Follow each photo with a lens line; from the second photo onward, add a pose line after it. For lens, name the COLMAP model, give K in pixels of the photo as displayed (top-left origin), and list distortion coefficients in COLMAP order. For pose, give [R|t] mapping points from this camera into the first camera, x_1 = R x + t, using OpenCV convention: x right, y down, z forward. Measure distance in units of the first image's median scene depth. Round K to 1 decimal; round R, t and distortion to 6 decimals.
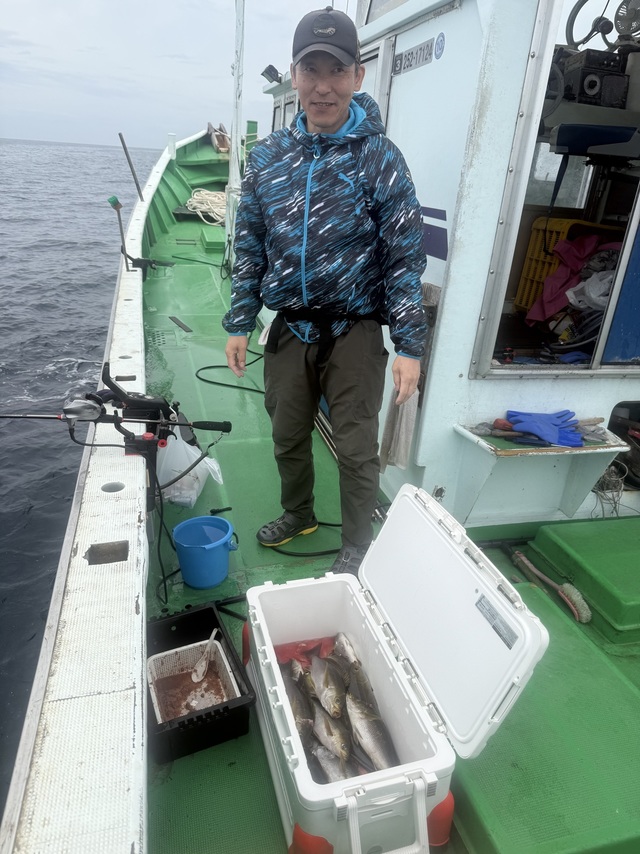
lens RADIAL K [[608.0, 0, 320.0], [0, 608.0, 427.0], [0, 0, 1]] dist [0.067802, -0.147193]
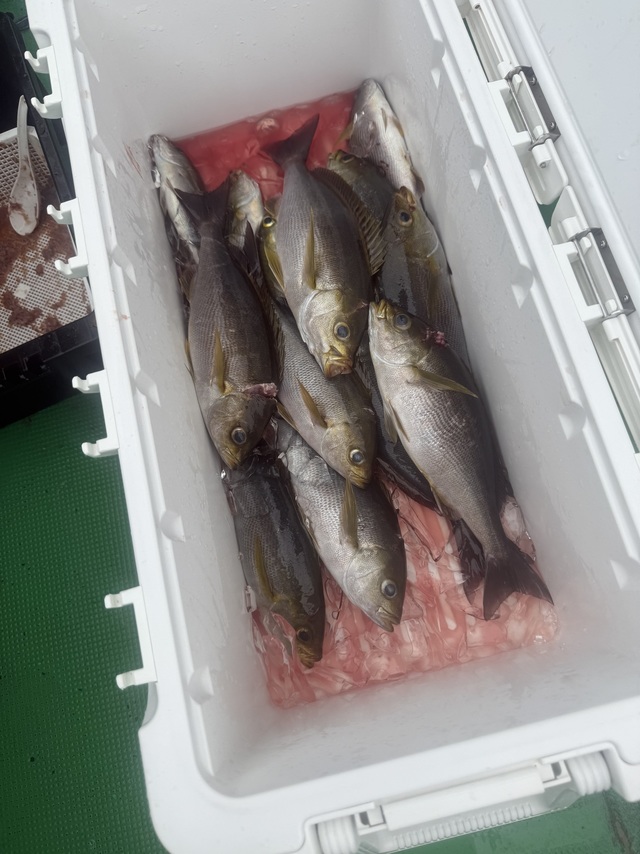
lens RADIAL K [[608.0, 0, 320.0], [0, 608.0, 427.0], [0, 0, 1]] dist [0.067802, -0.147193]
pose [[0.990951, 0.007848, -0.133997, 0.060222], [0.103523, 0.590753, 0.800184, 0.199109], [0.085439, -0.806814, 0.584594, 0.734054]]
